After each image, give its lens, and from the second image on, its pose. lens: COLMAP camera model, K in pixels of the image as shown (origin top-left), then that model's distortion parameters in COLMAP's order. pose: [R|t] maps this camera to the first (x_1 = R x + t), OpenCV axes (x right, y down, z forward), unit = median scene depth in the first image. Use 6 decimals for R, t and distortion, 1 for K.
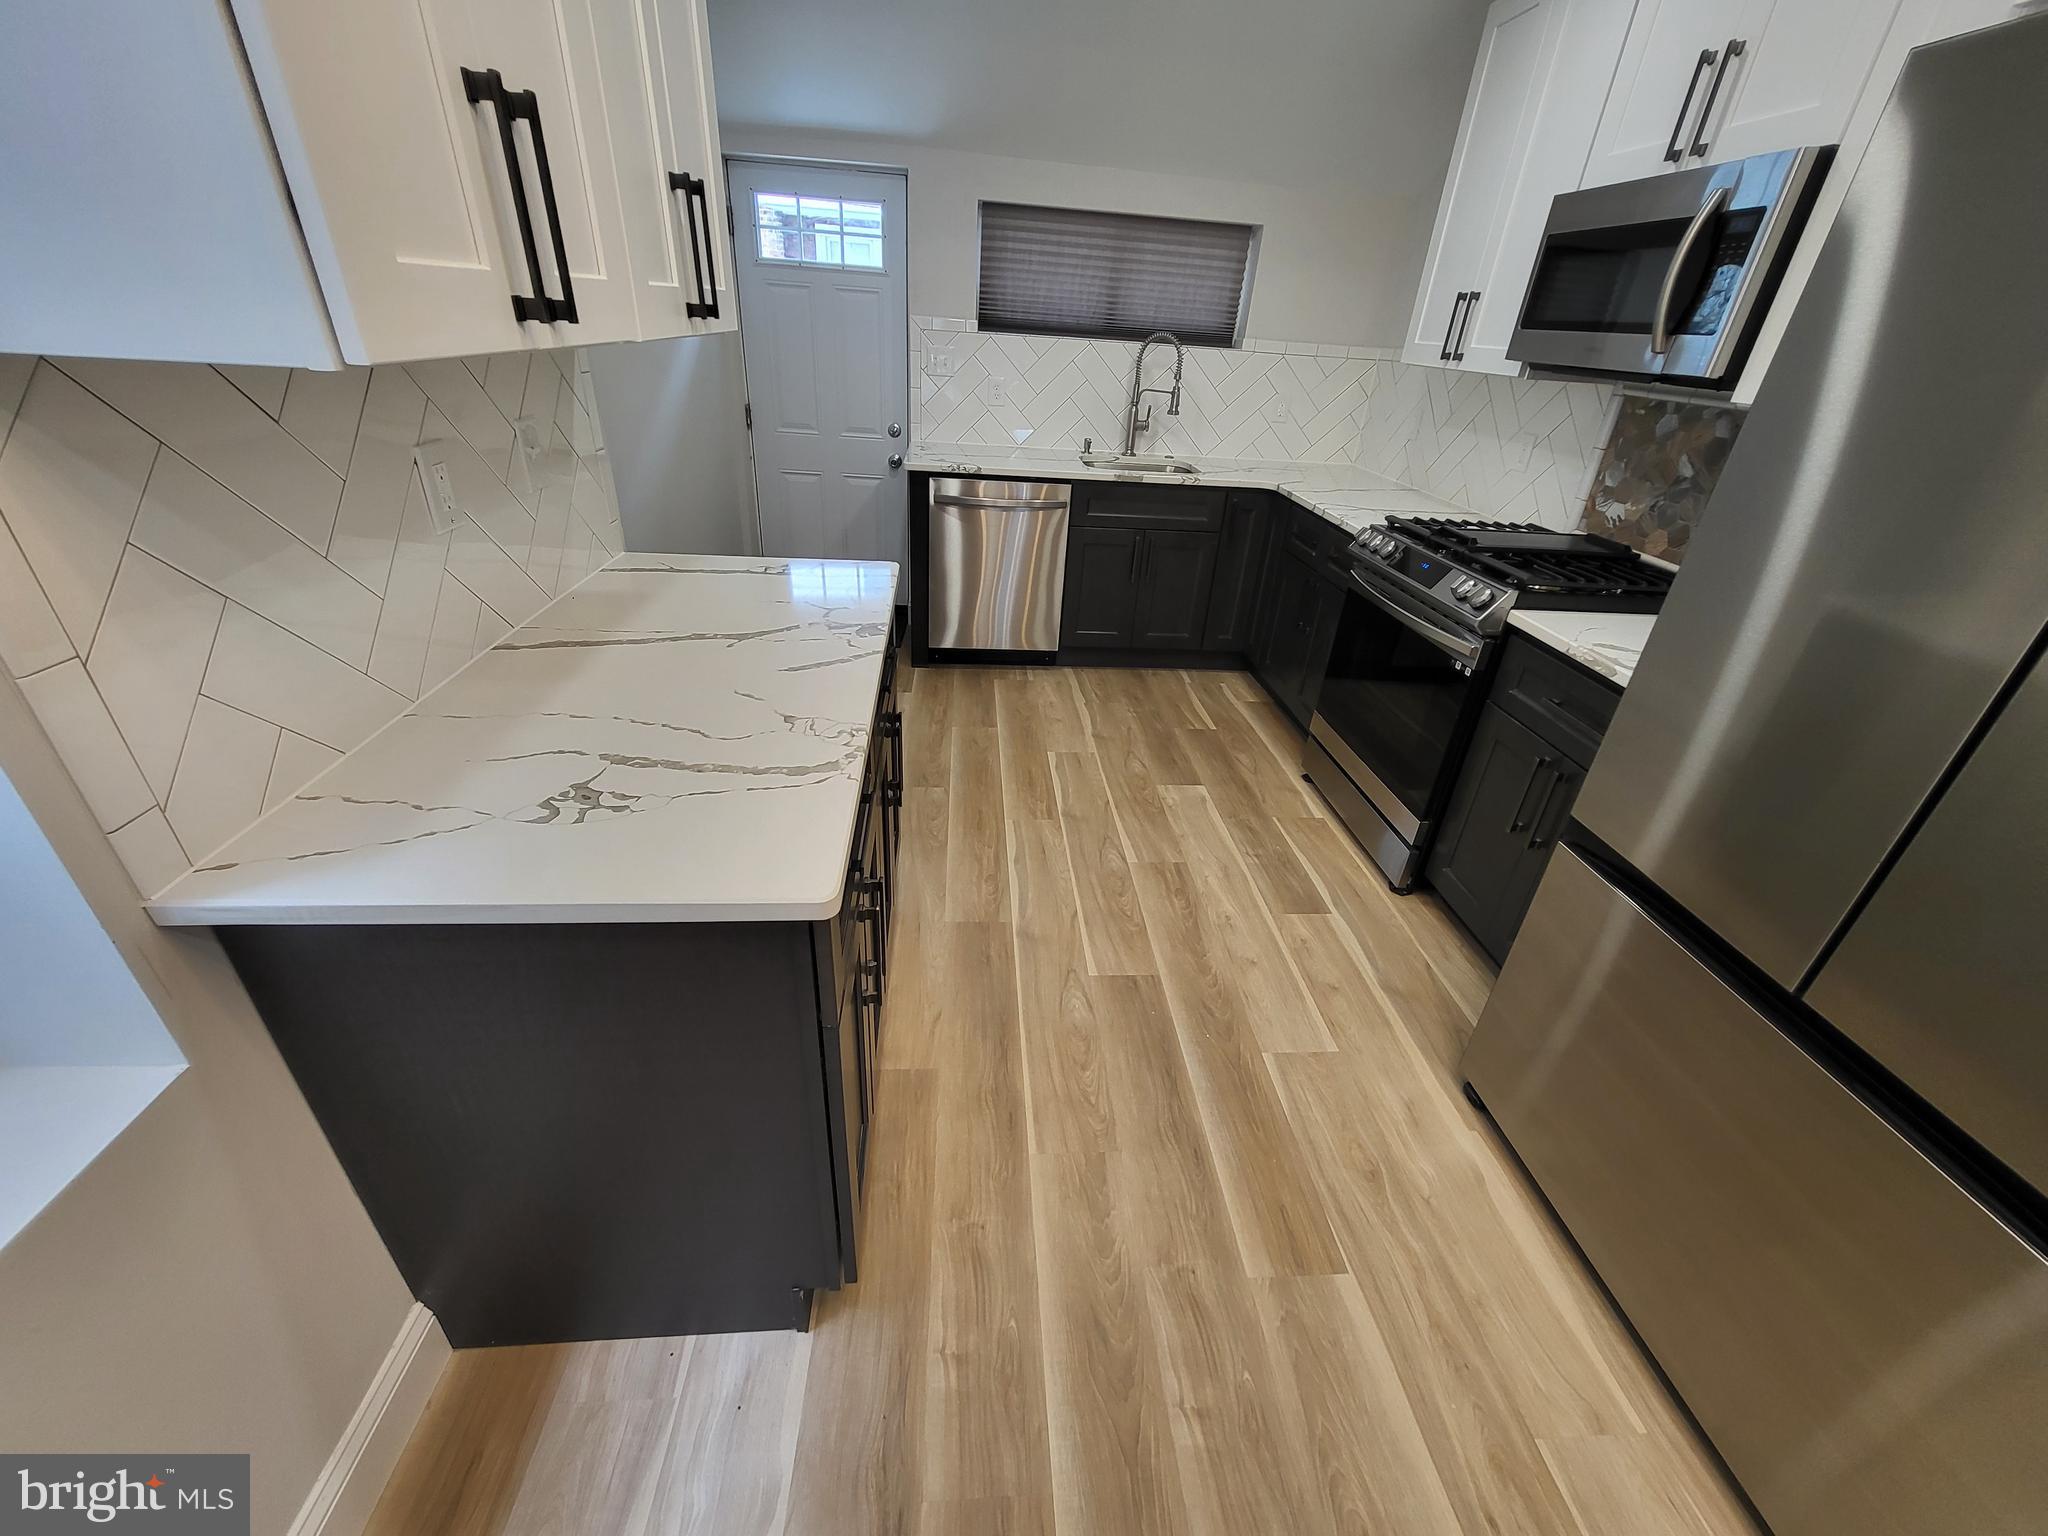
lens RADIAL K [[809.2, 0, 1030.9], [0, 809.2, 762.7], [0, 0, 1]] dist [0.001393, -0.000229]
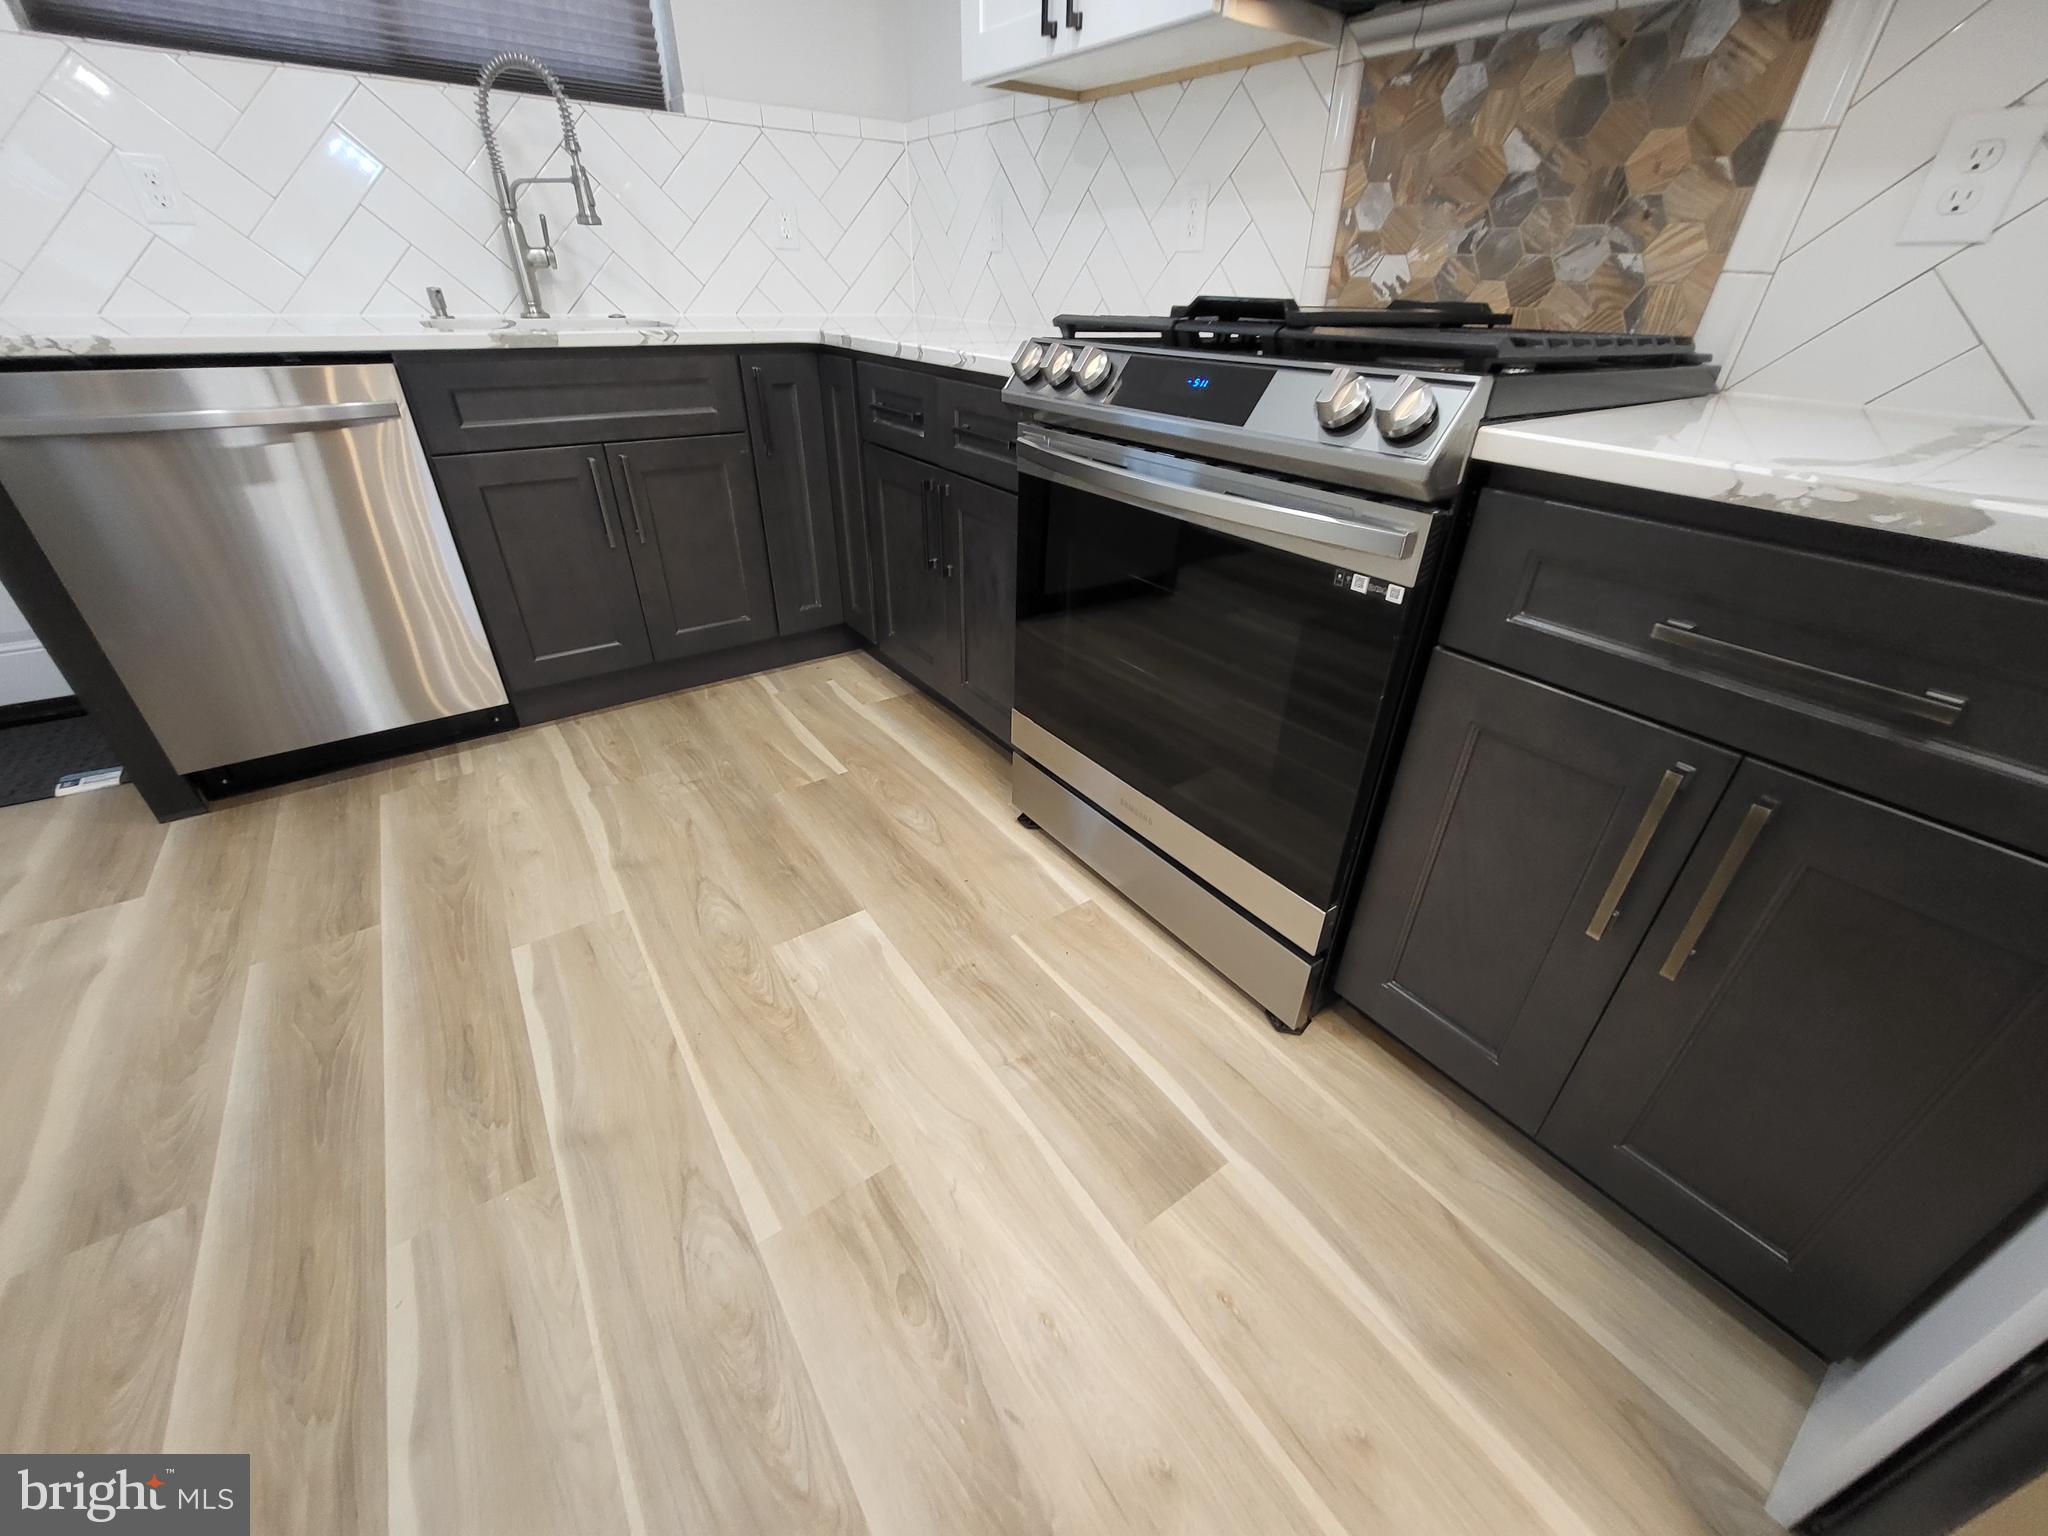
lens RADIAL K [[809.2, 0, 1031.8], [0, 809.2, 760.0], [0, 0, 1]] dist [0.001393, -0.000229]
pose [[0.855406, -0.299681, 0.422460, 0.134161], [0.275151, 0.953937, 0.119565, -0.108227], [-0.438832, 0.013963, 0.898461, 0.568199]]
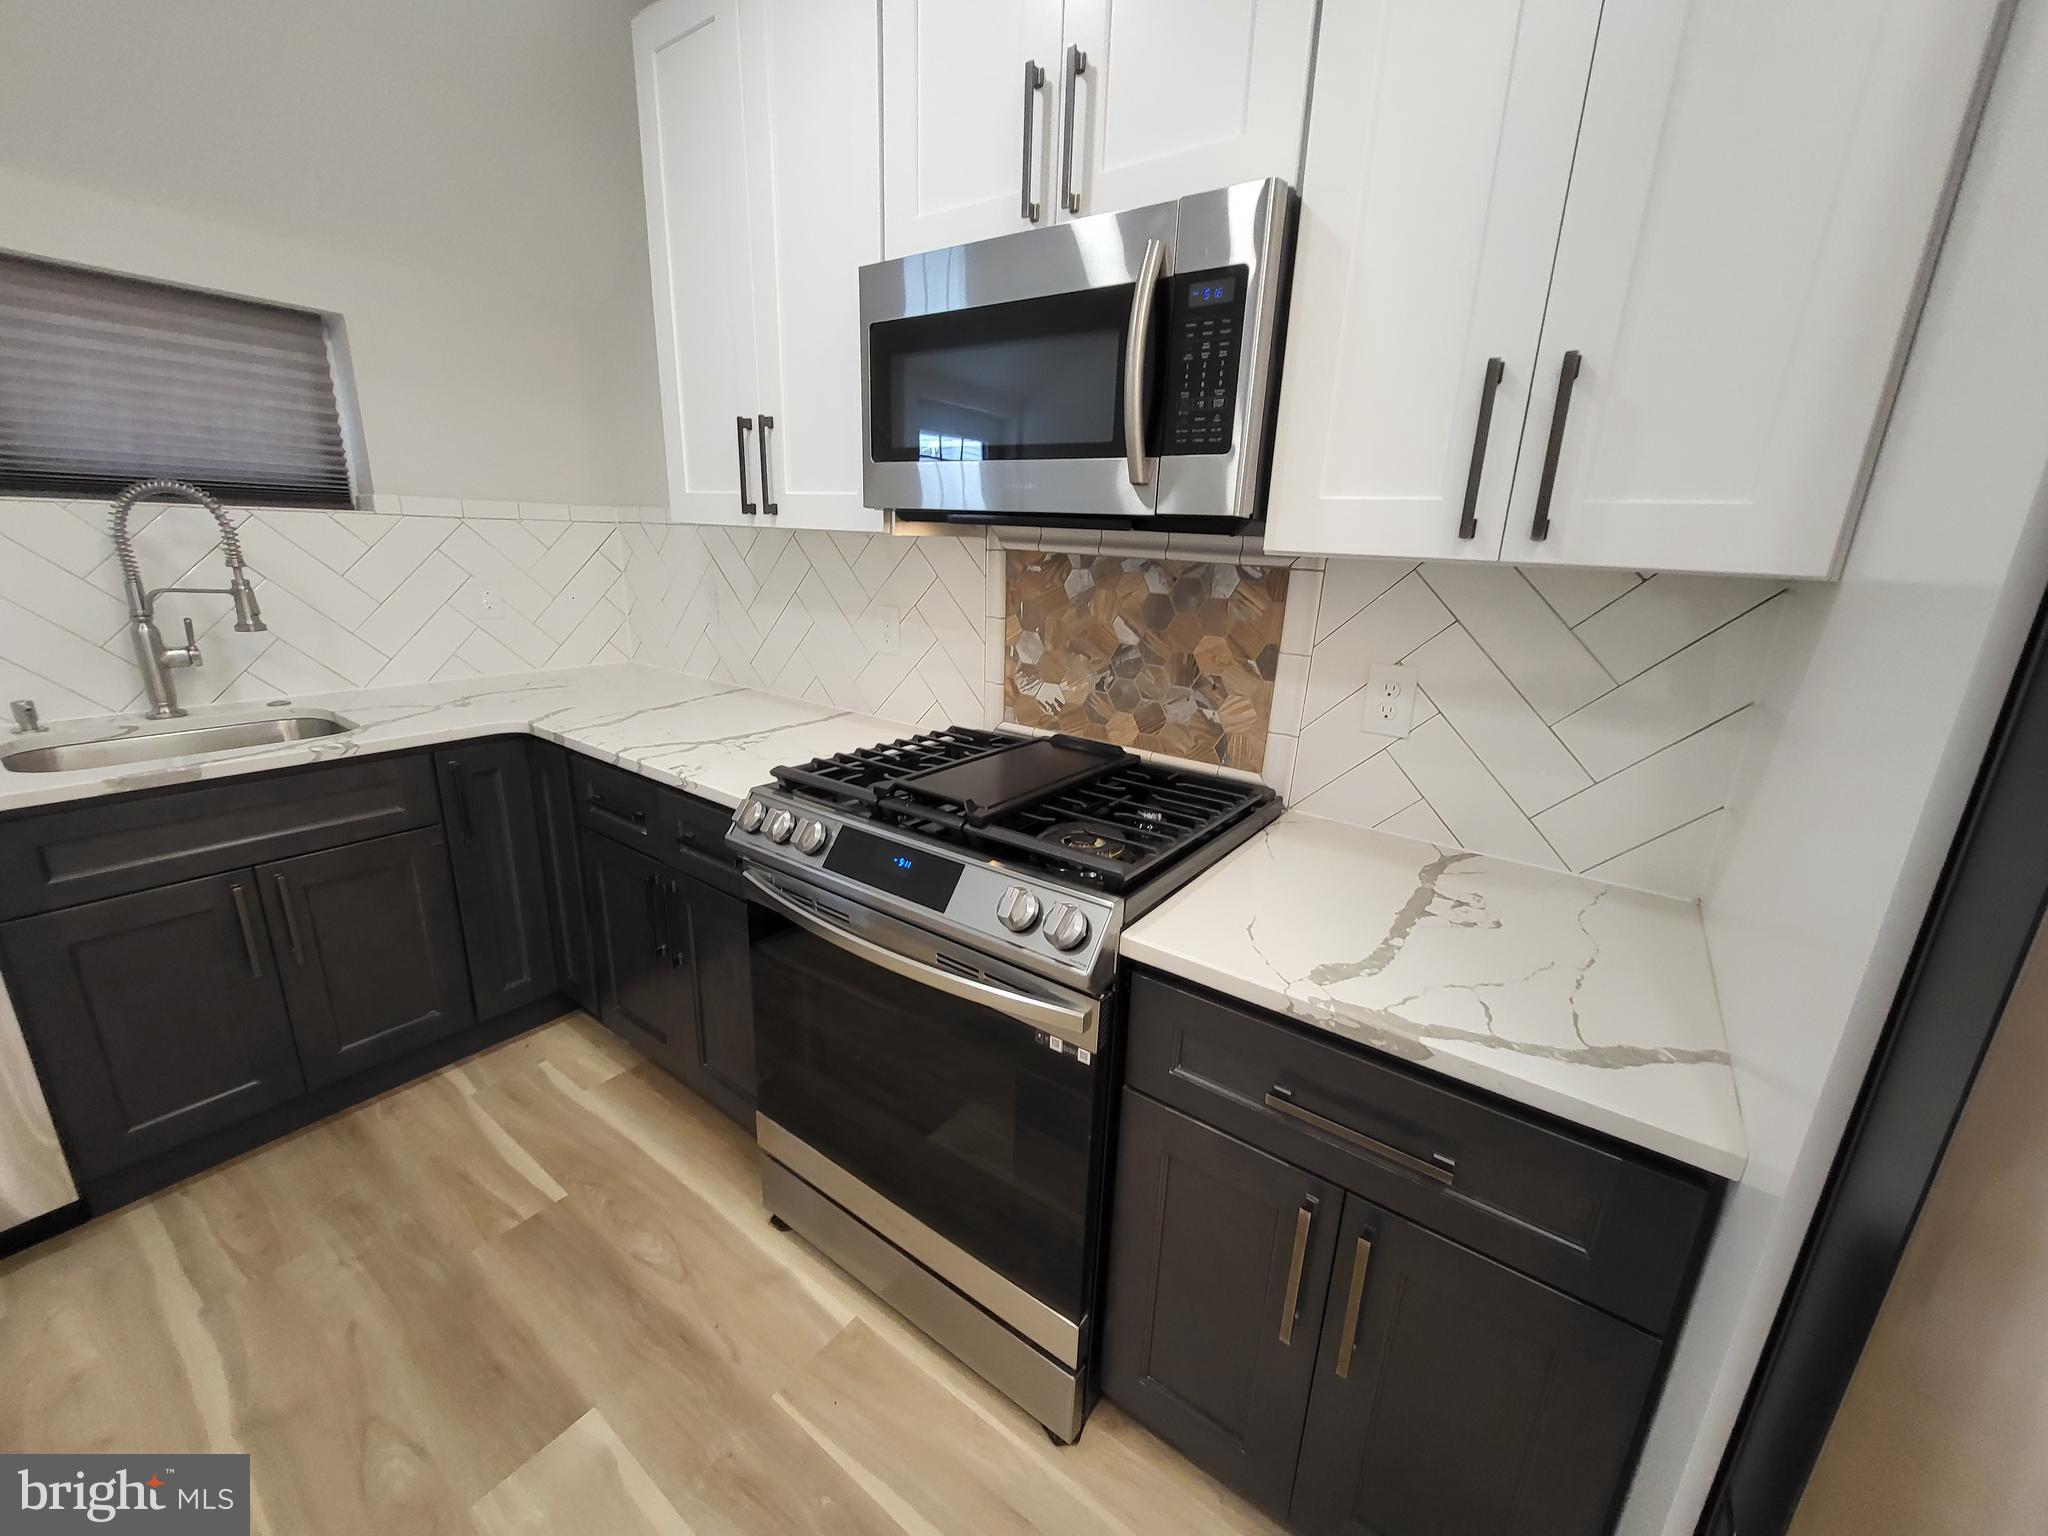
lens RADIAL K [[809.2, 0, 1030.5], [0, 809.2, 760.8], [0, 0, 1]] dist [0.001393, -0.000229]
pose [[0.649262, -0.240503, 0.721538, 0.153809], [0.367348, 0.929855, -0.020612, -0.236788], [-0.665969, 0.278438, 0.692068, 0.497536]]
